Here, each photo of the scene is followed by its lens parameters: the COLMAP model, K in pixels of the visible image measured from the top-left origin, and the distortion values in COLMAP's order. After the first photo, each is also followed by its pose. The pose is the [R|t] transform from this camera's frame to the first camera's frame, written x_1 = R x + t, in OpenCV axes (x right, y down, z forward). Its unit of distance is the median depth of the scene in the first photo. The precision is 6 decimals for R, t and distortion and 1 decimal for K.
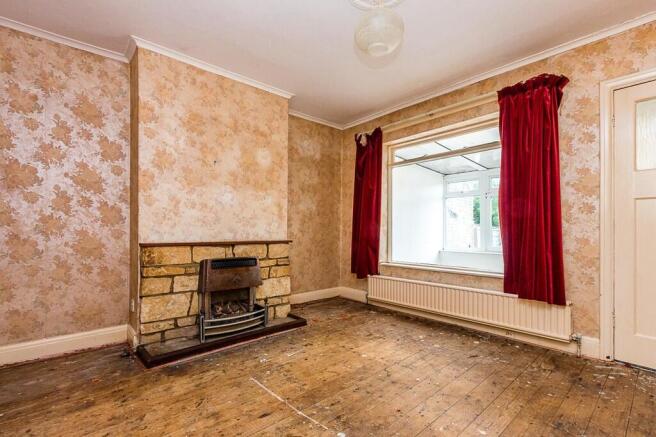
lens RADIAL K [[304.2, 0, 327.3], [0, 304.2, 228.3], [0, 0, 1]] dist [0.042751, 0.000172]
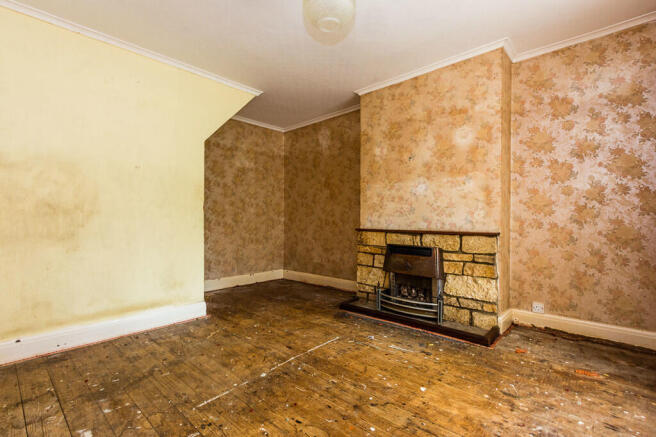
lens RADIAL K [[307.8, 0, 328.0], [0, 307.8, 218.5], [0, 0, 1]] dist [-0.014618, 0.000176]
pose [[0.094345, -0.003130, -0.995535, 0.686085], [0.005806, 0.999980, -0.002594, 0.003017], [0.995523, -0.005536, 0.094361, 0.576102]]
